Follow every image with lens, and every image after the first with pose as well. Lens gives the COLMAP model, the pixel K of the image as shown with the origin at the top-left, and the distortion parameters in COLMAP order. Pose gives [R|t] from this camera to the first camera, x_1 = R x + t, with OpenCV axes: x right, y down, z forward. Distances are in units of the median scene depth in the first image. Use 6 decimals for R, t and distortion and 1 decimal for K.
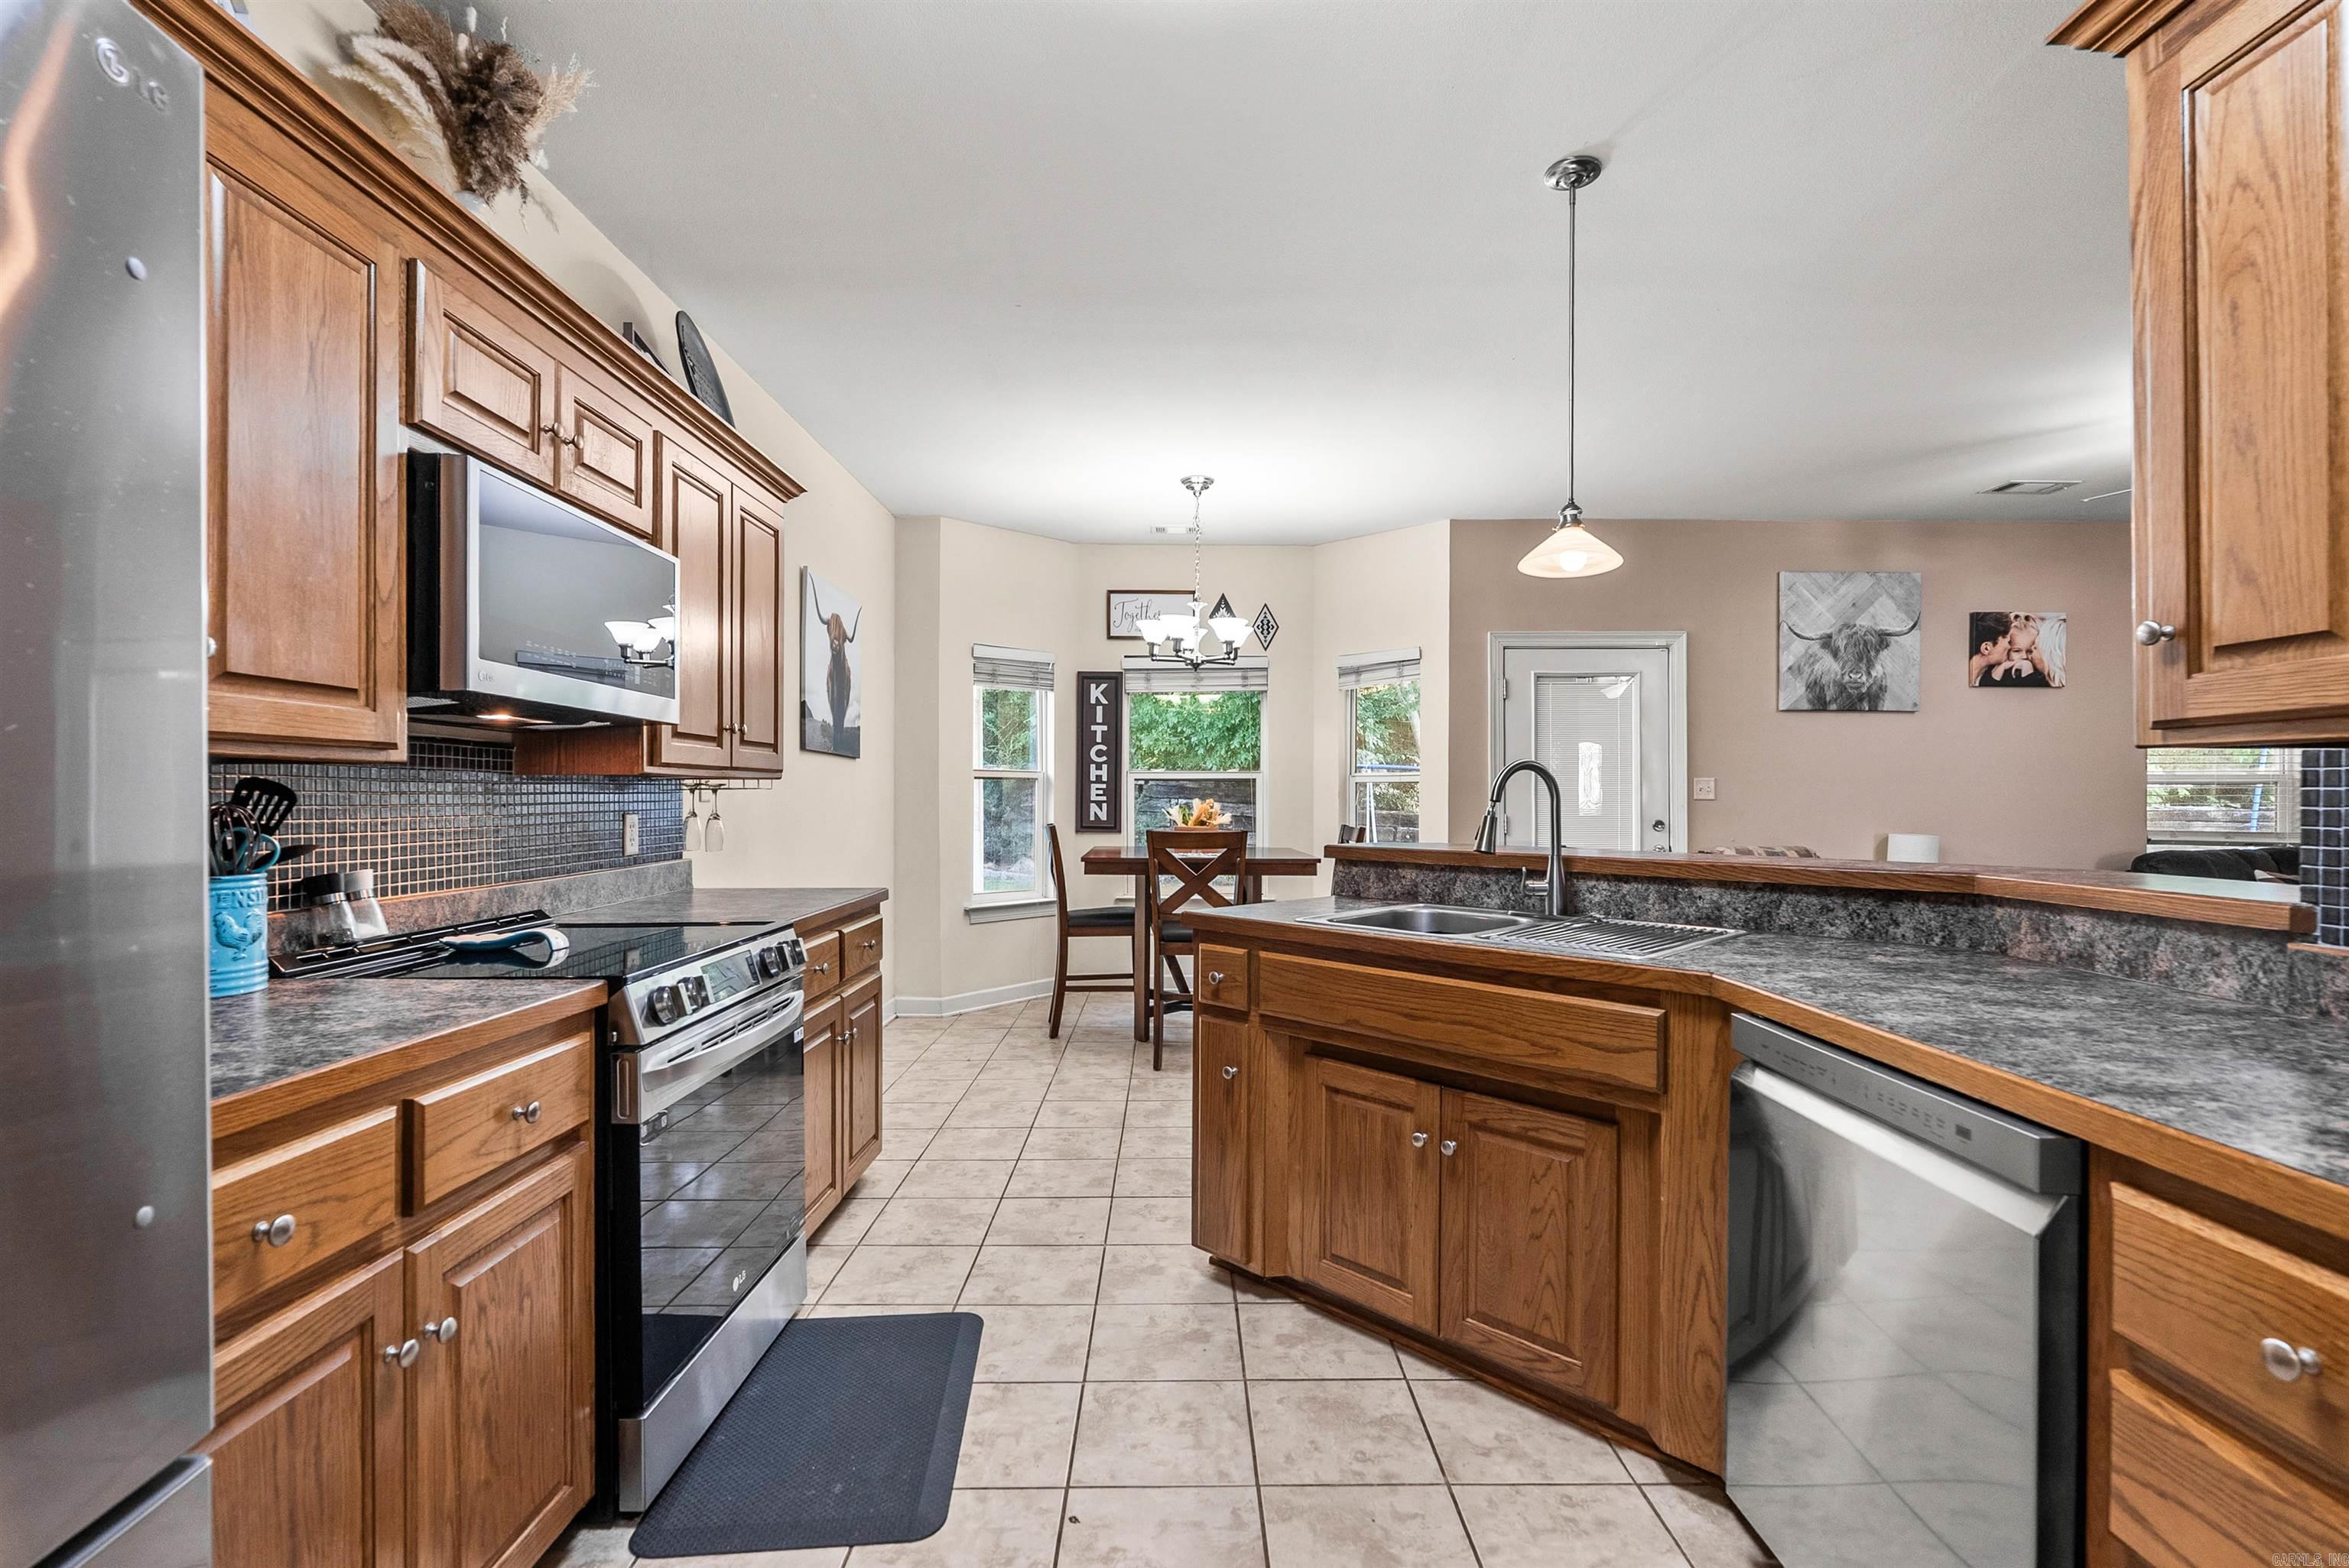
lens RADIAL K [[1052.8, 0, 1183.6], [0, 1052.8, 796.0], [0, 0, 1]] dist [-0.007929, 0.000634]
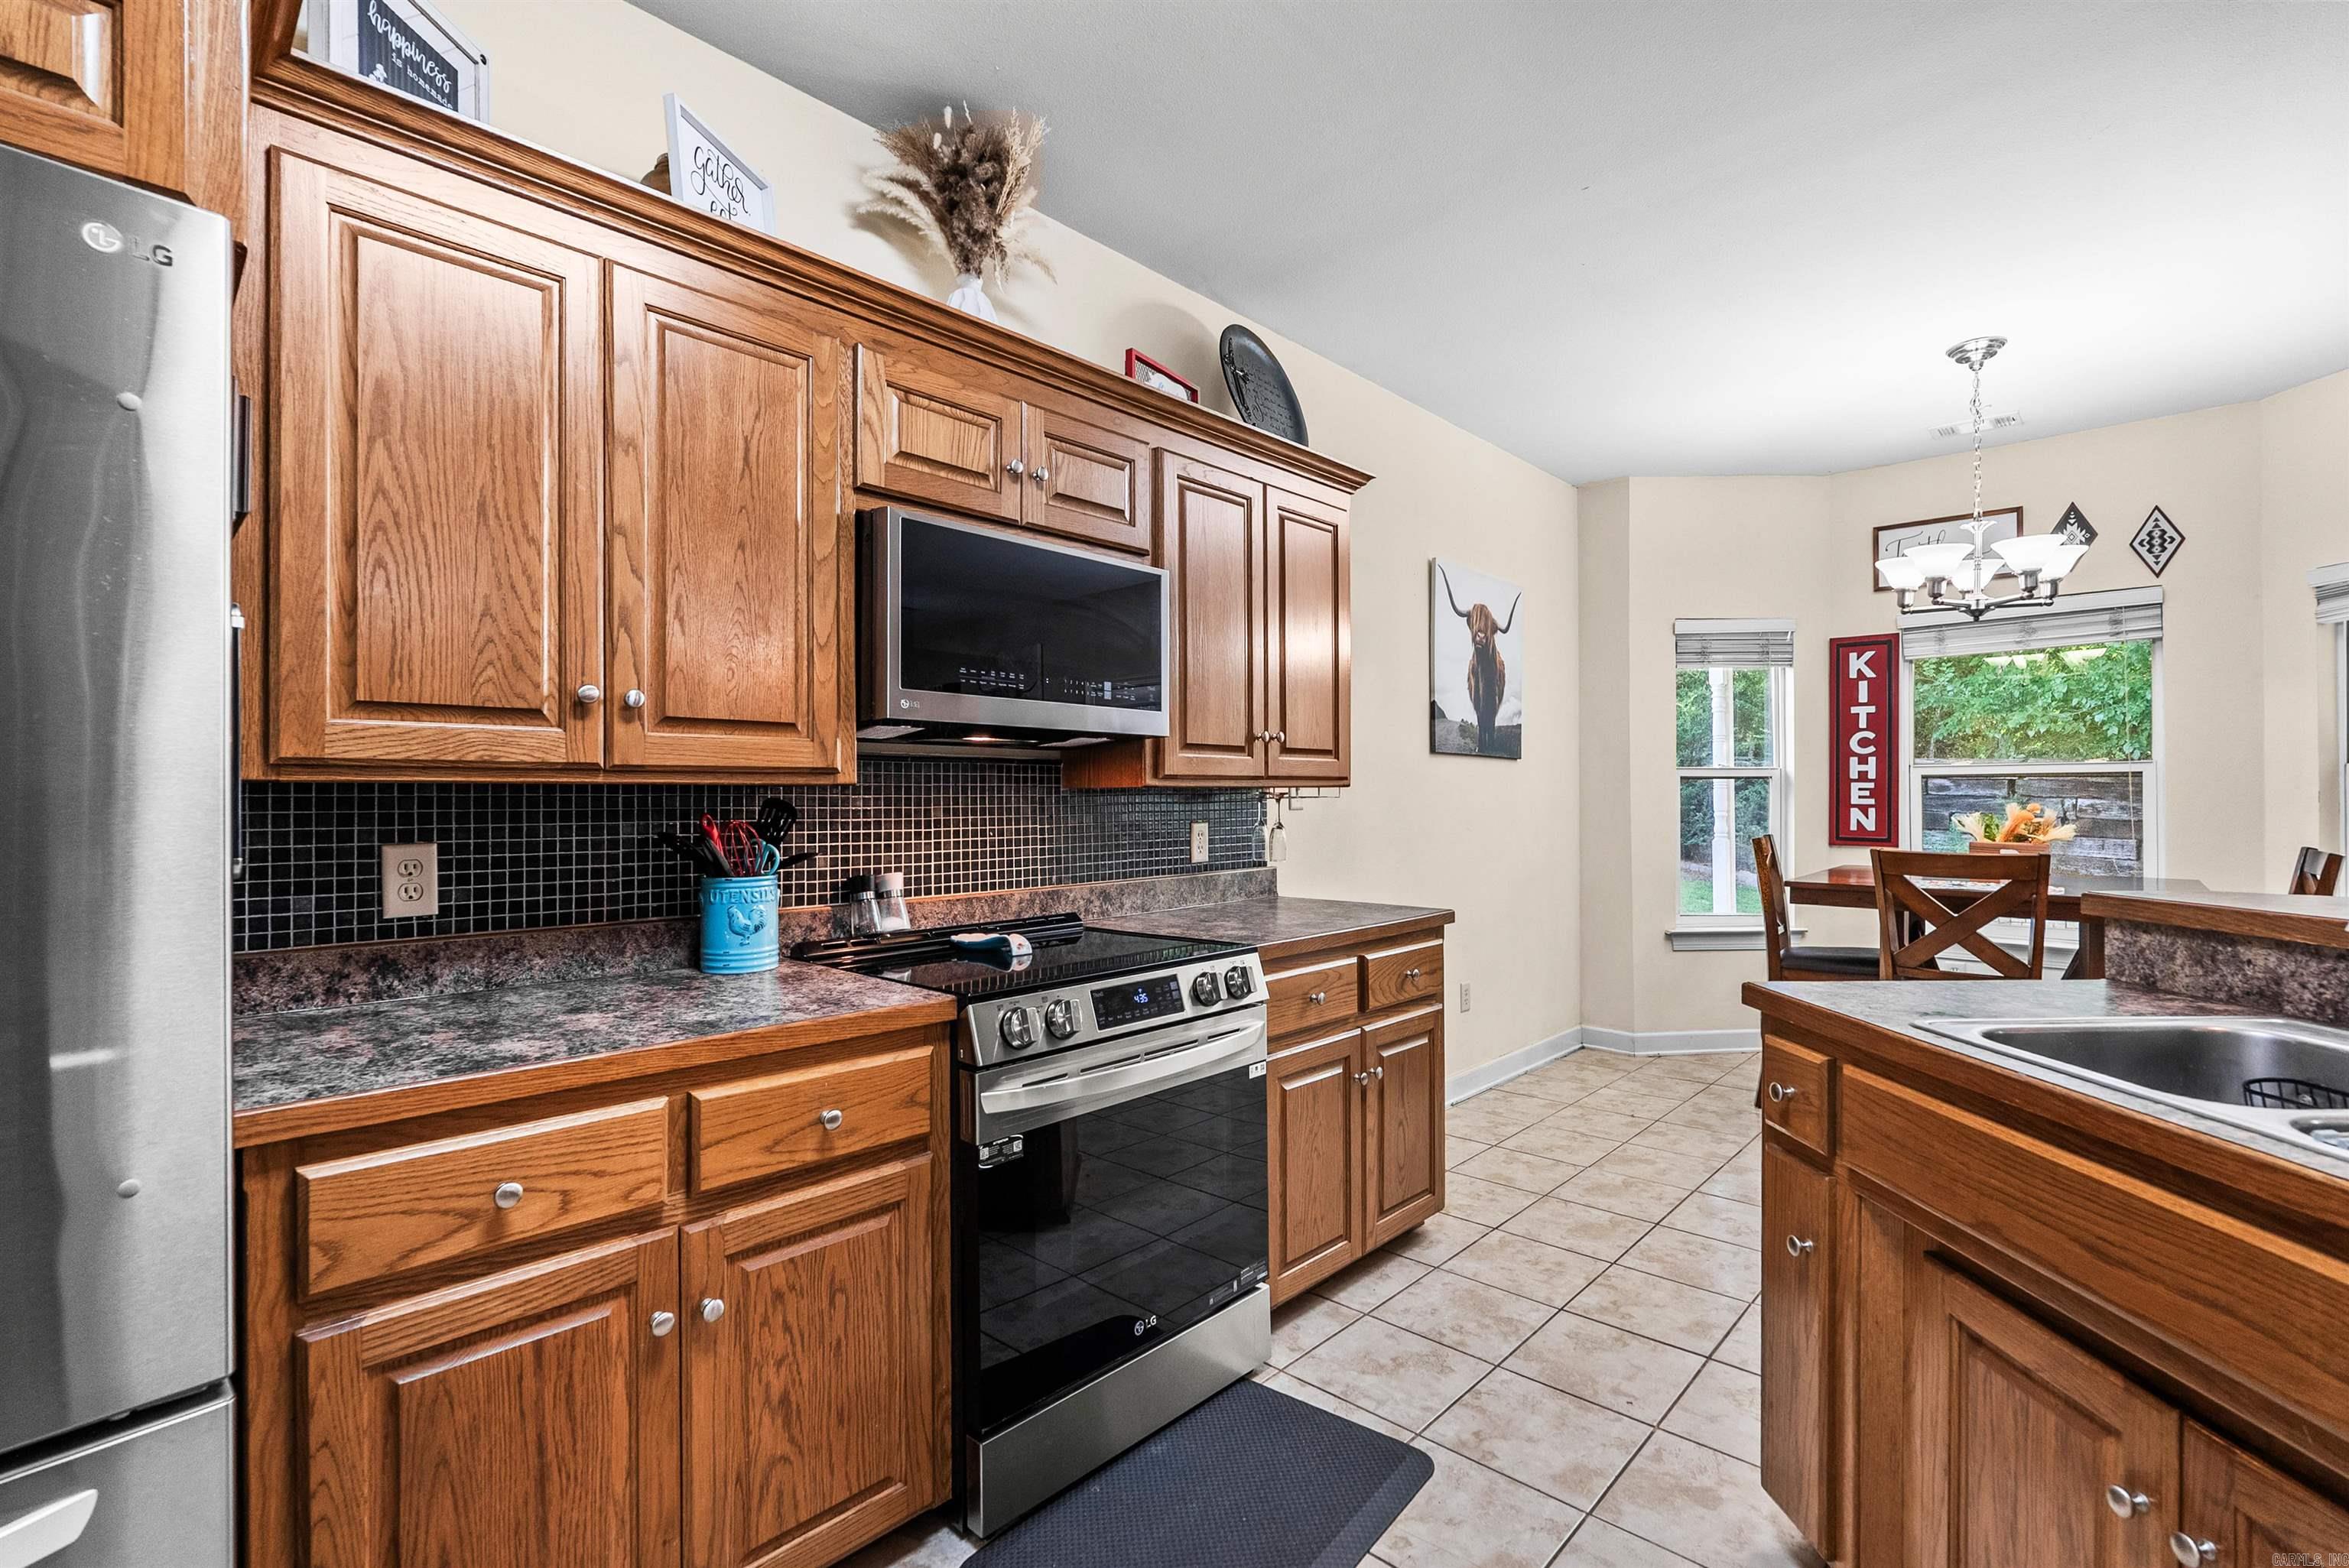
lens RADIAL K [[1045.6, 0, 1183.4], [0, 1045.6, 790.0], [0, 0, 1]] dist [-0.007088, 0.000463]
pose [[0.726582, -0.006823, -0.687046, 0.160645], [0.004731, 0.999977, -0.004927, -0.009471], [0.687064, 0.000329, 0.726597, 0.219804]]
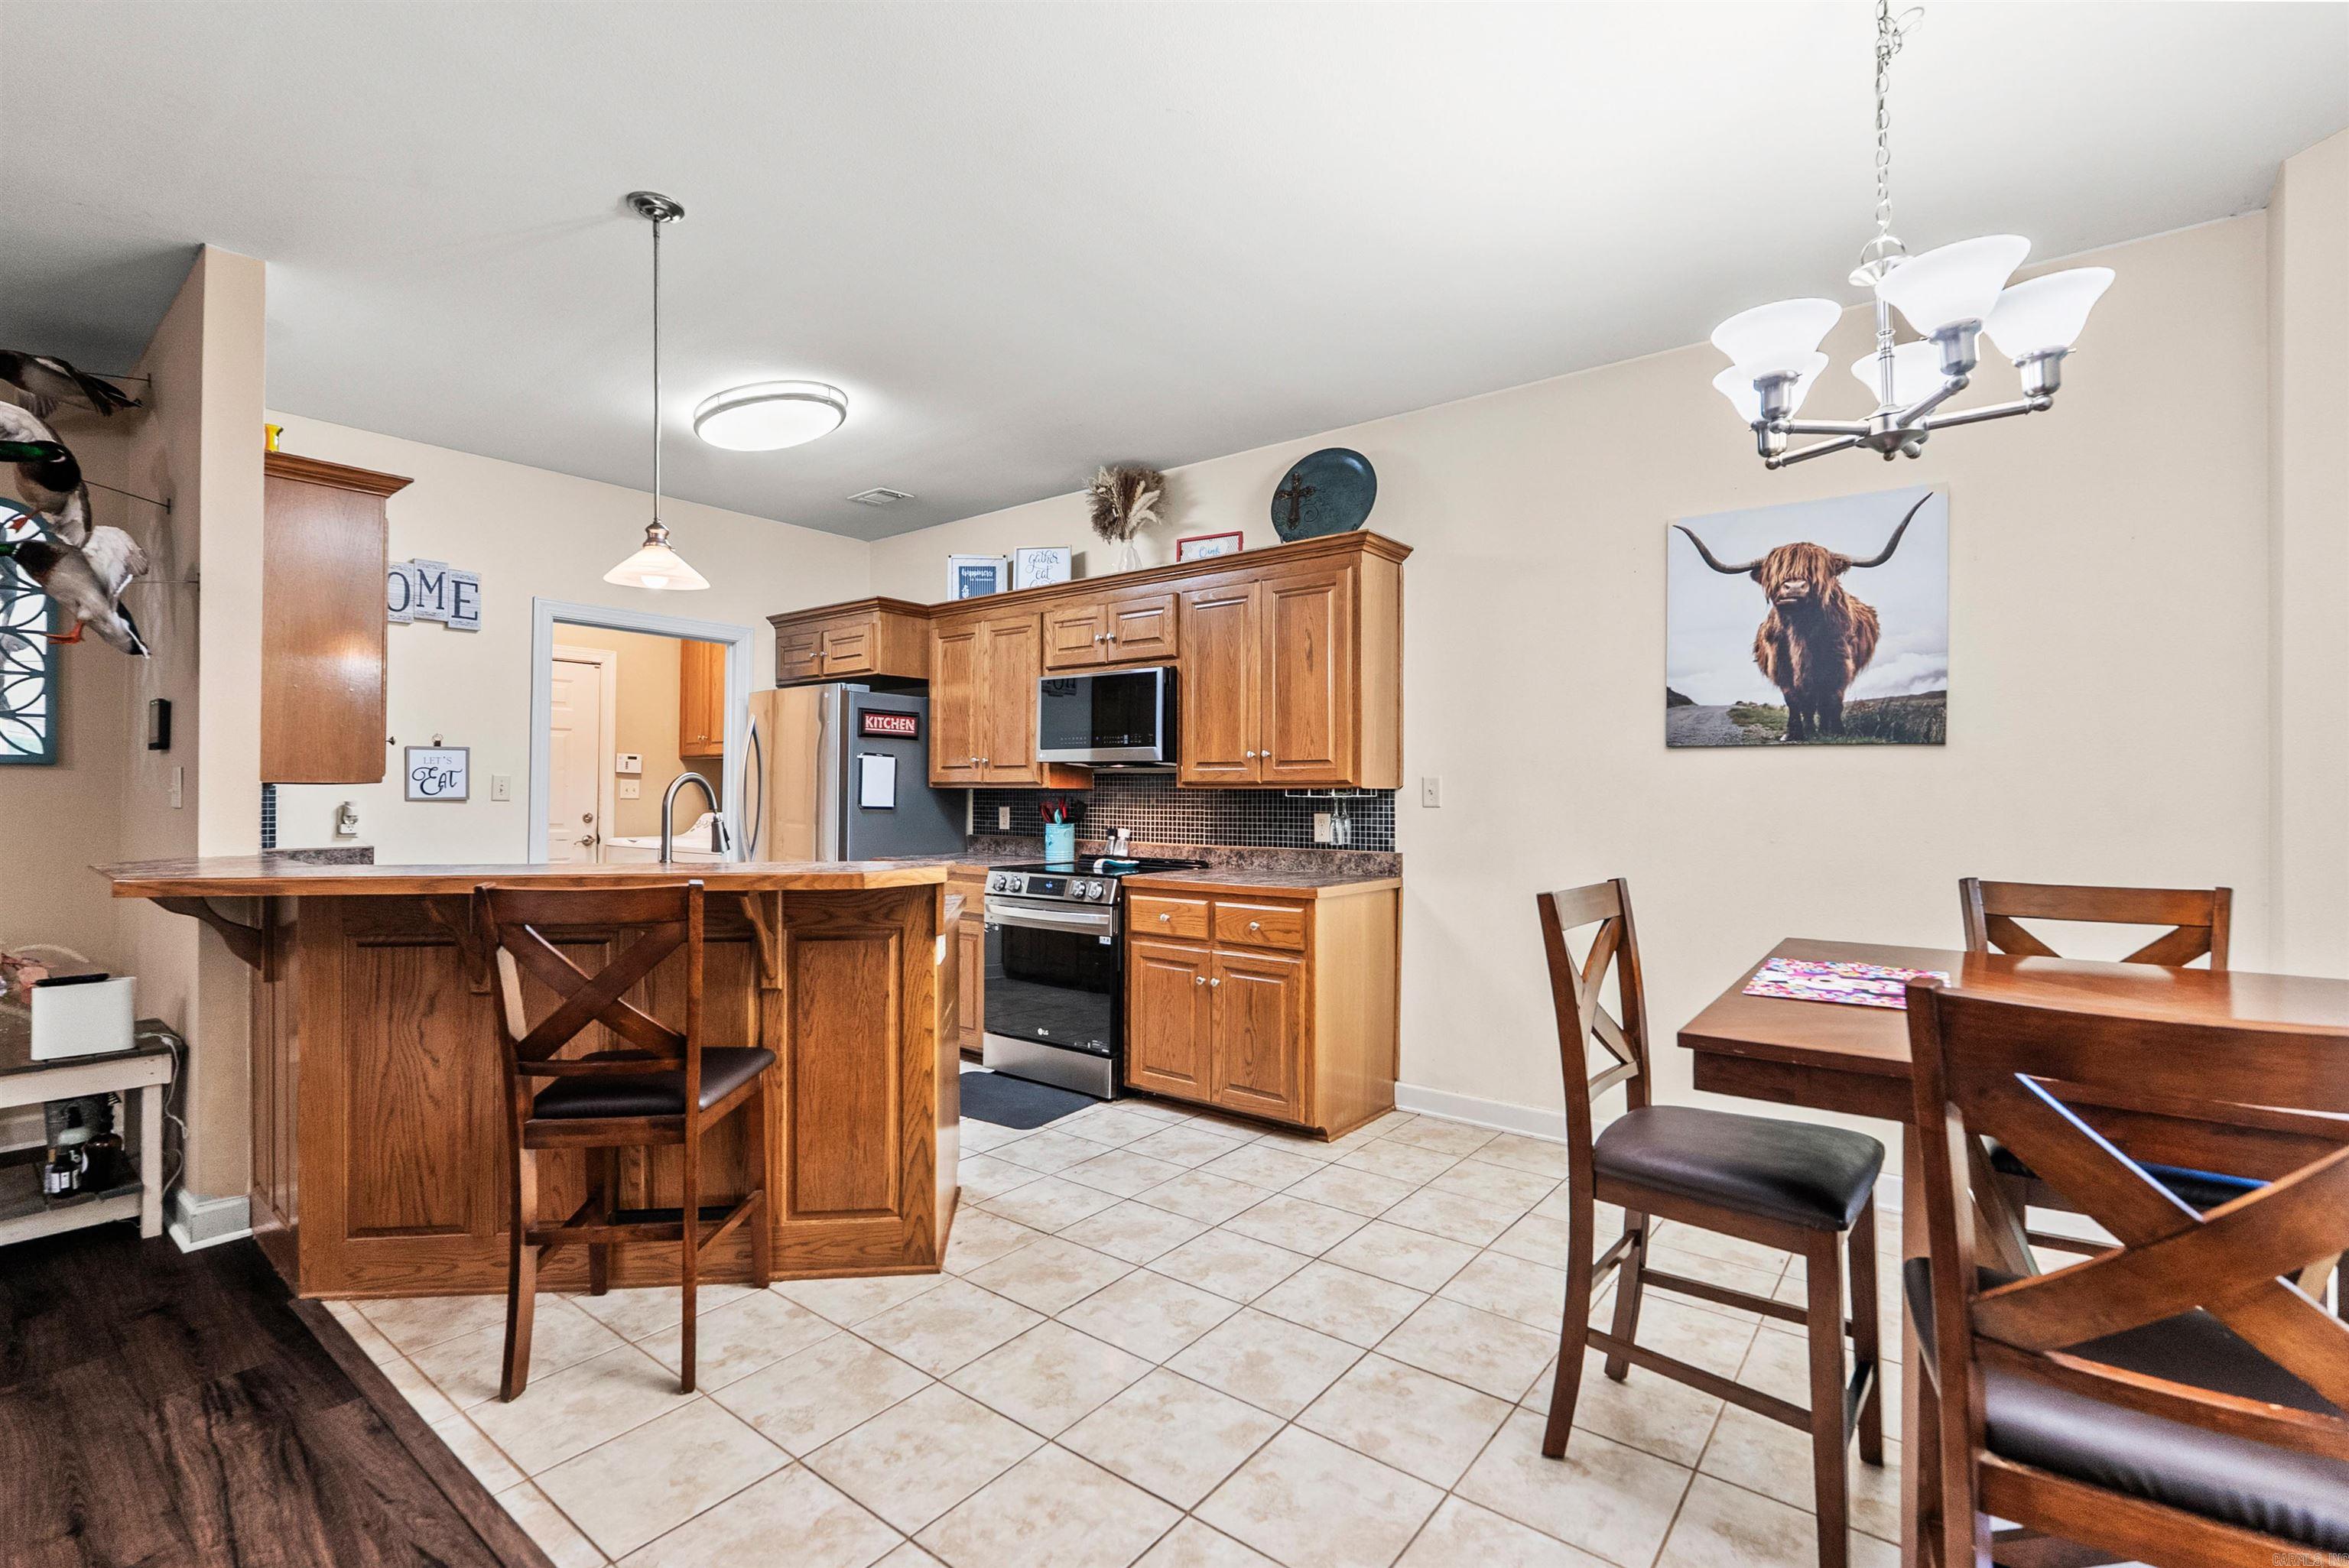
lens RADIAL K [[1052.8, 0, 1183.6], [0, 1052.8, 796.0], [0, 0, 1]] dist [-0.007929, 0.000634]
pose [[-0.618380, 0.001948, -0.785877, 0.675436], [-0.002576, 0.999987, 0.004506, -0.012296], [0.785875, 0.004811, -0.618366, 1.618176]]
